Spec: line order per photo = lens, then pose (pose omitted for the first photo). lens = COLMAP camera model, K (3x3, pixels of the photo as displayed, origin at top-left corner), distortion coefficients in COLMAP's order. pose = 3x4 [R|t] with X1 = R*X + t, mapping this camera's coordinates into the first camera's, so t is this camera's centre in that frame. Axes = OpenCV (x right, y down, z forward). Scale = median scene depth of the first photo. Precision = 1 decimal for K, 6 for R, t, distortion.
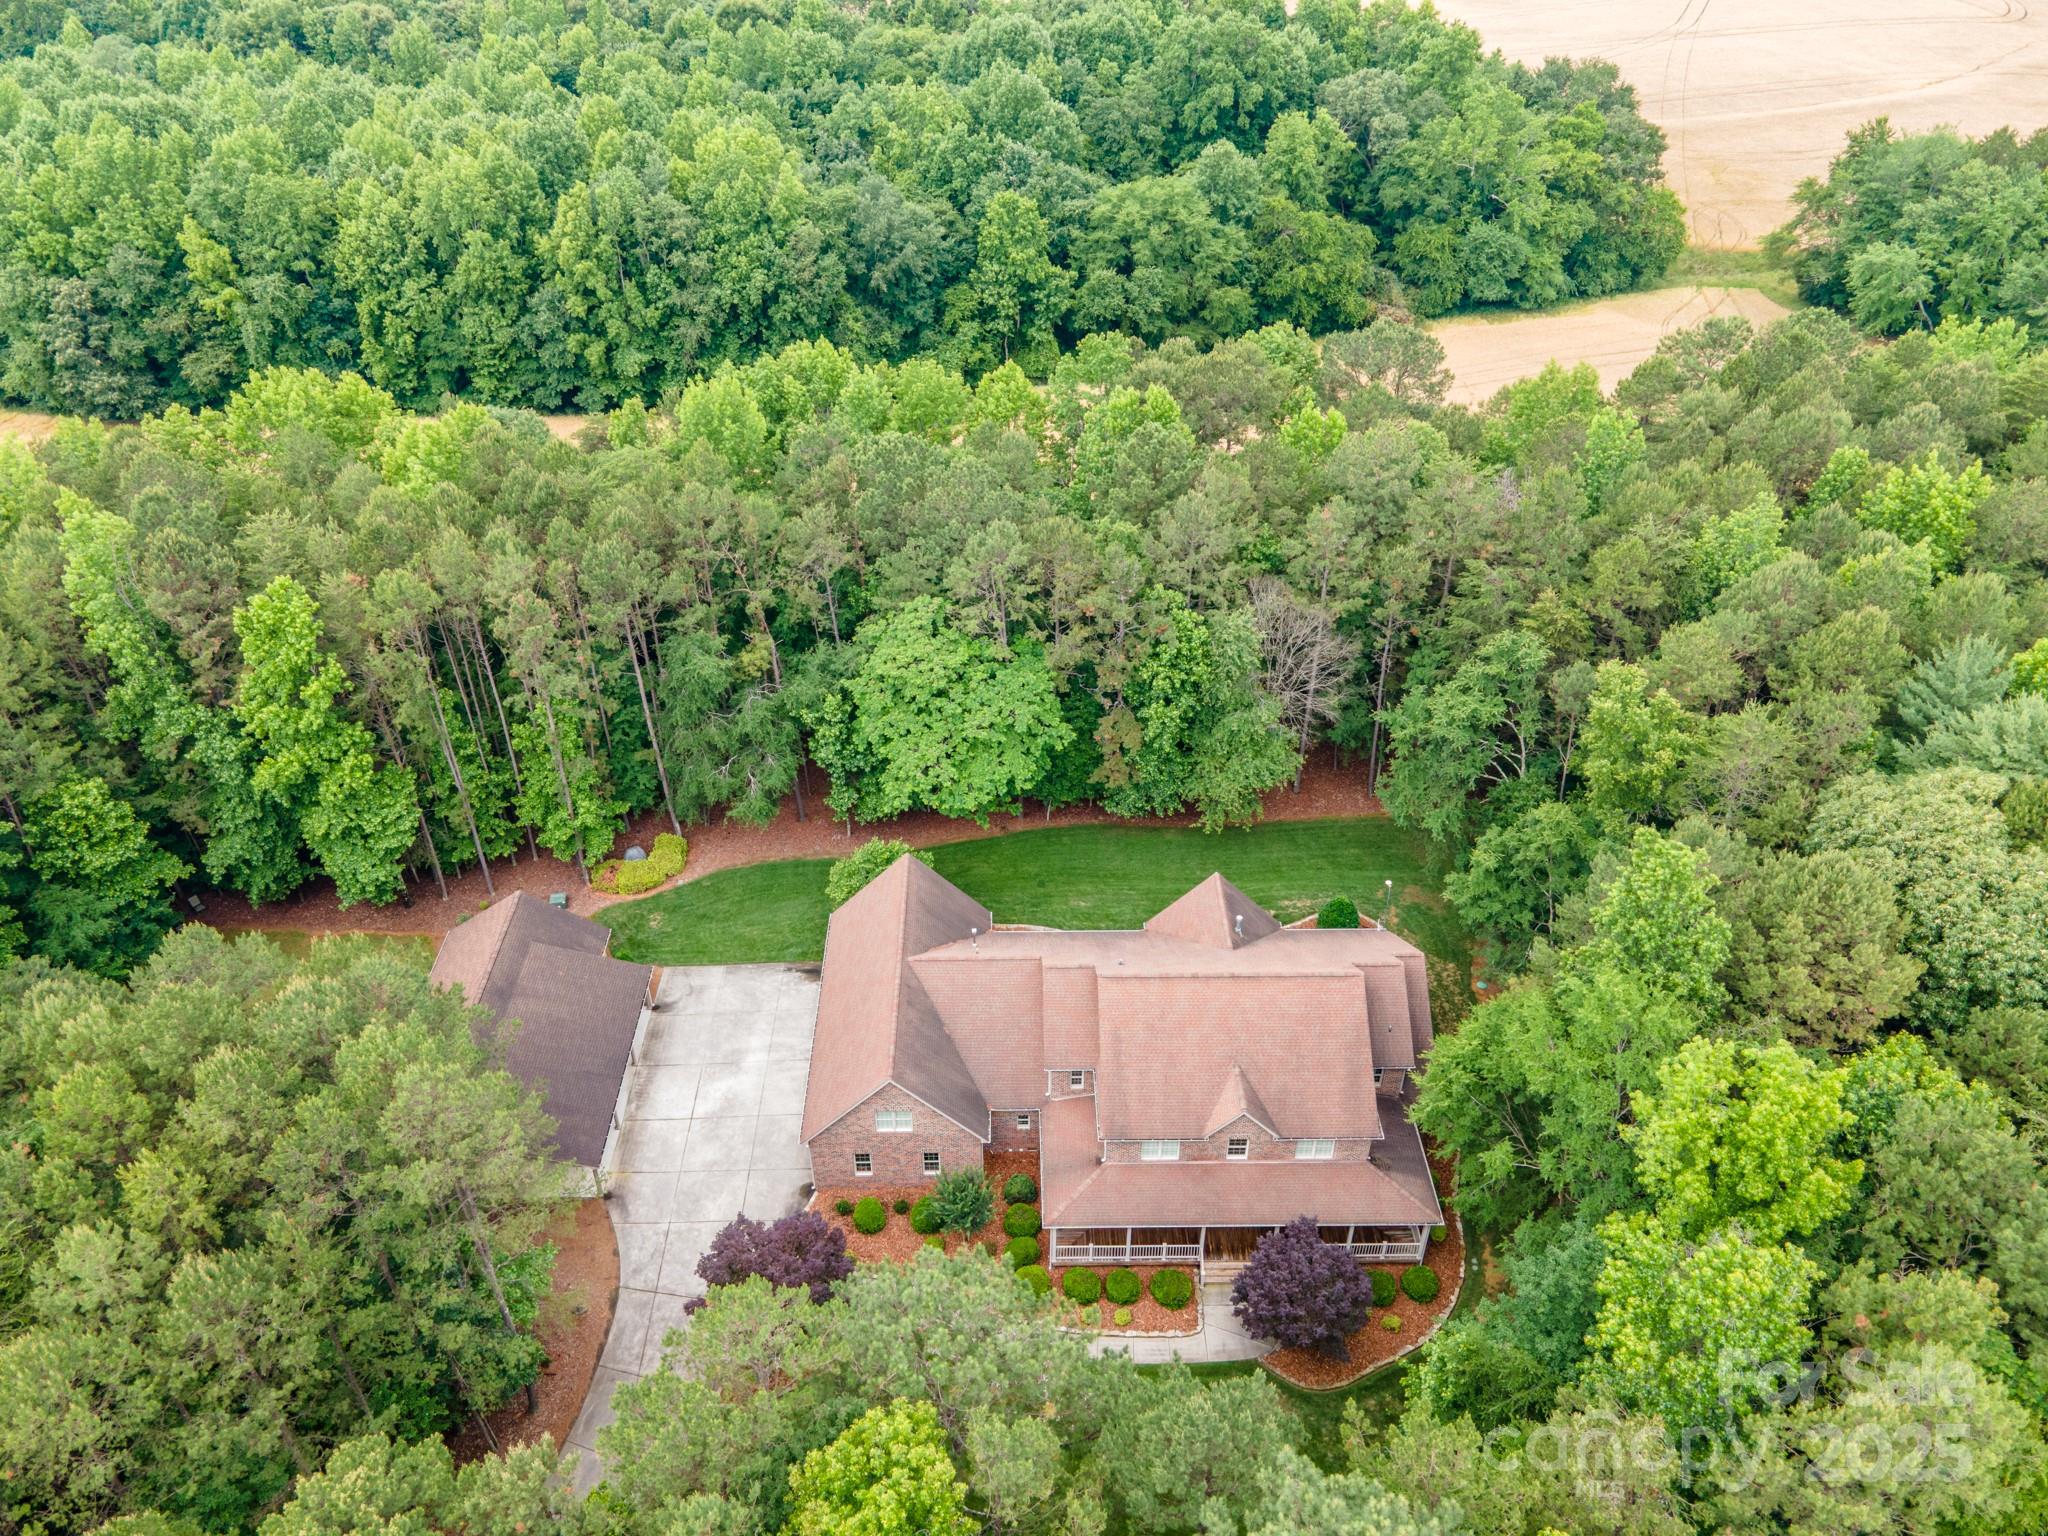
lens RADIAL K [[1427.7, 0, 1017.0], [0, 1427.7, 768.6], [0, 0, 1]] dist [0.000120, -0.000006]
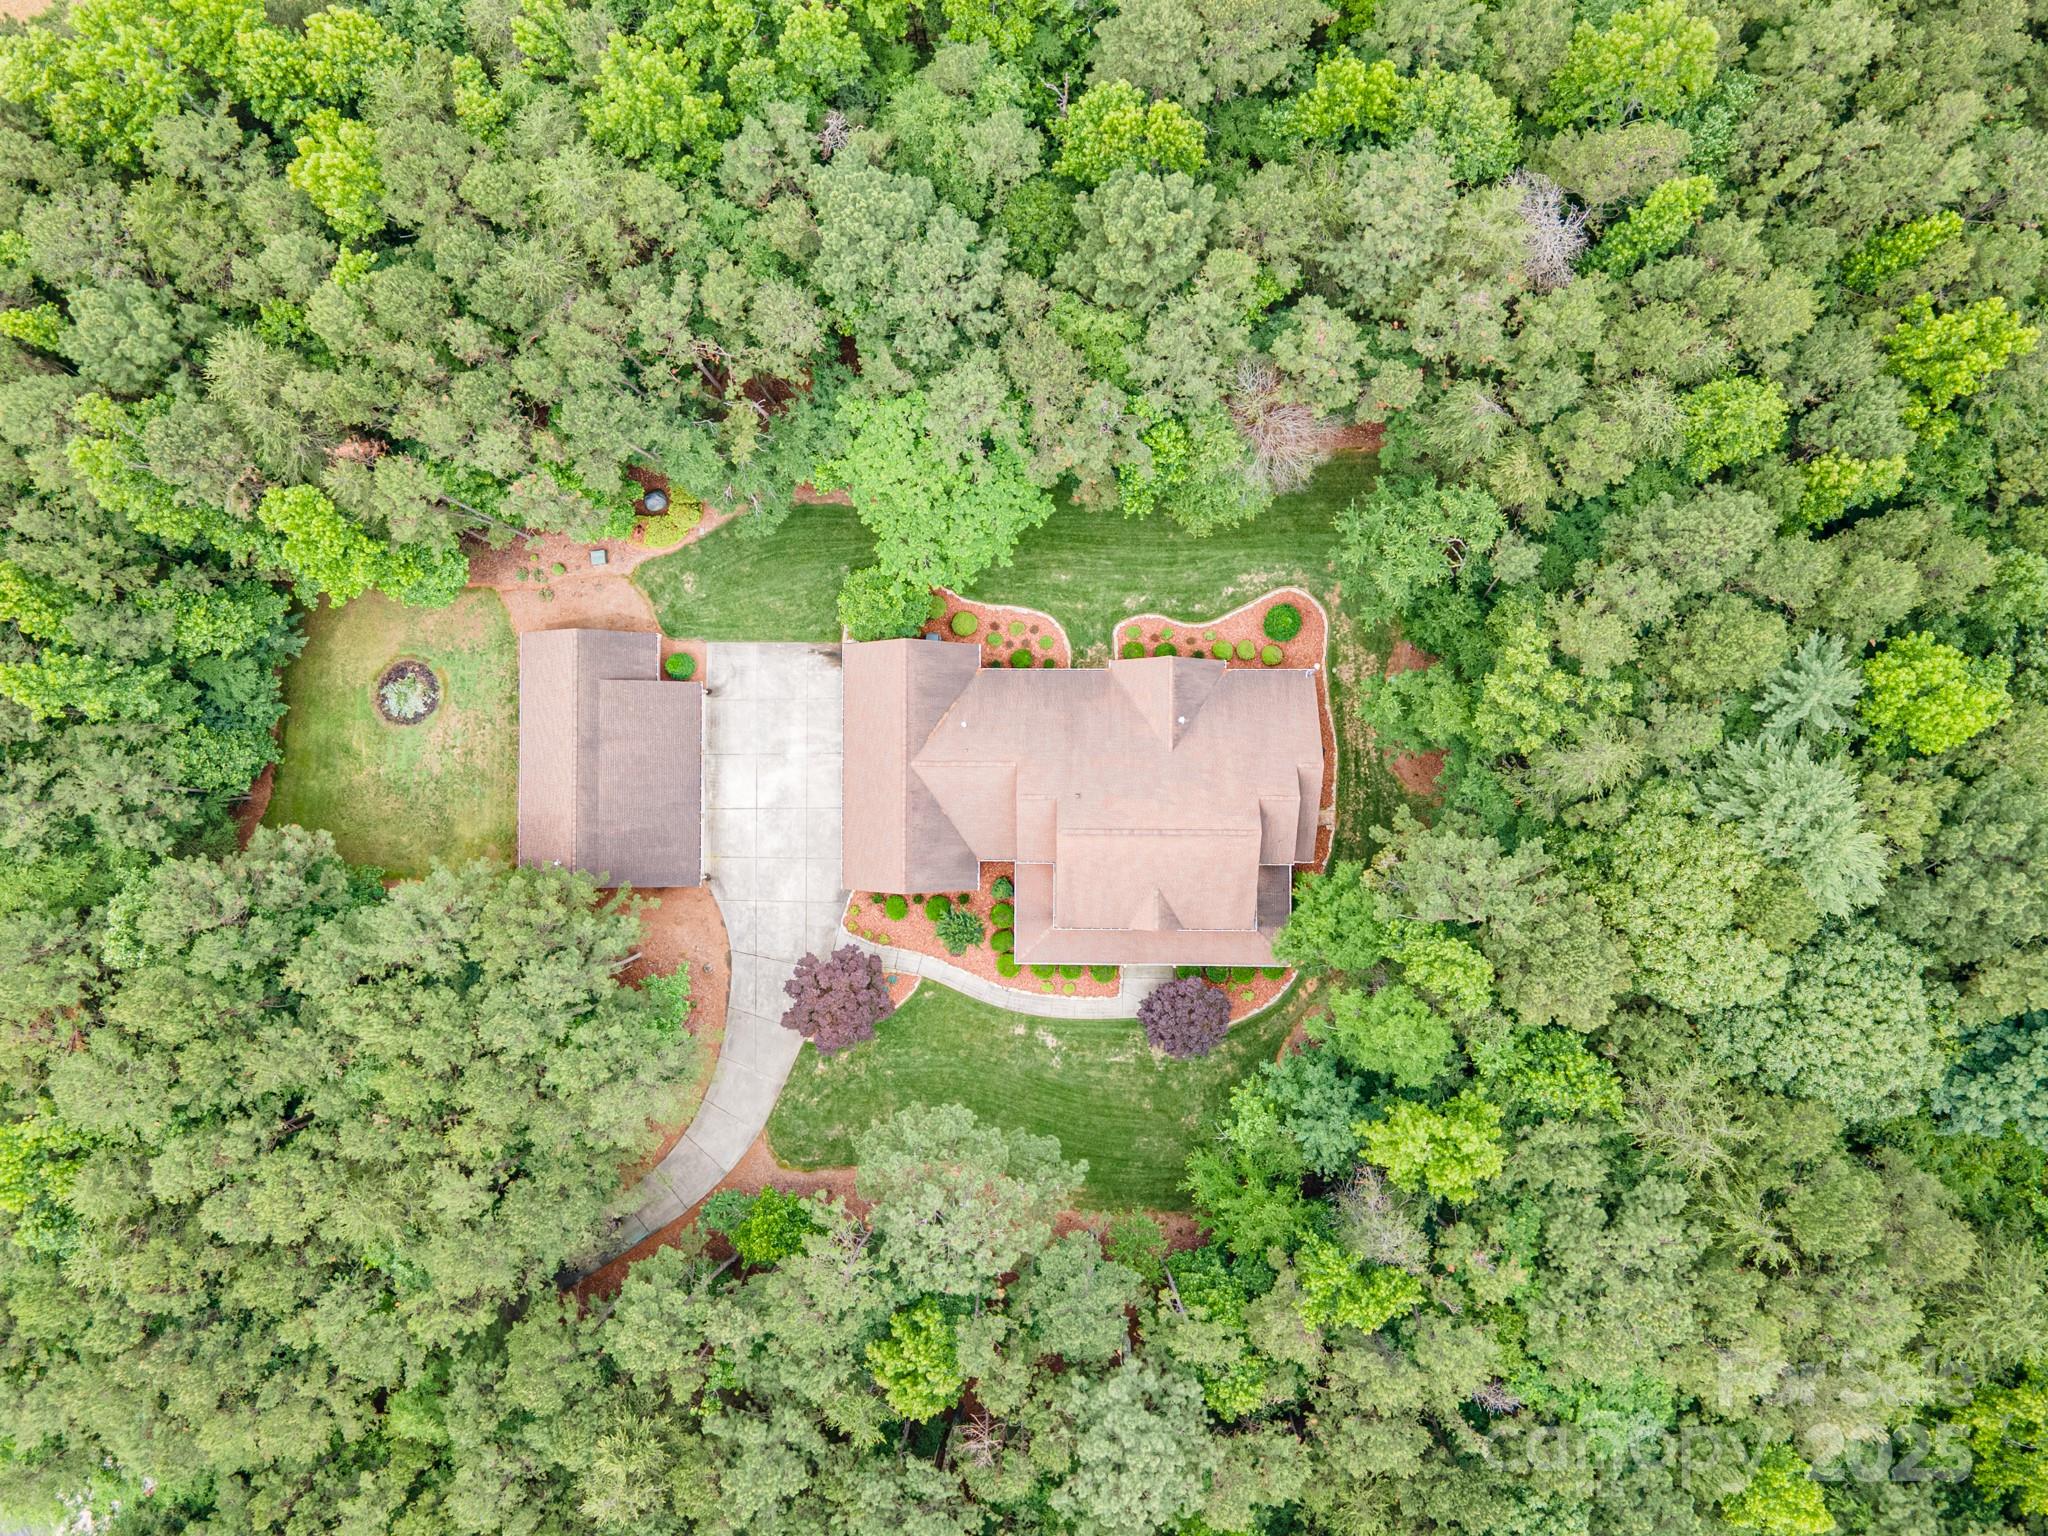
lens RADIAL K [[1427.7, 0, 1027.8], [0, 1427.7, 769.5], [0, 0, 1]] dist [0.000120, -0.000006]
pose [[0.999762, 0.013261, -0.017300, 0.046084], [0.005127, 0.628301, 0.777953, -0.806061], [0.021186, -0.777857, 0.628084, 0.200908]]
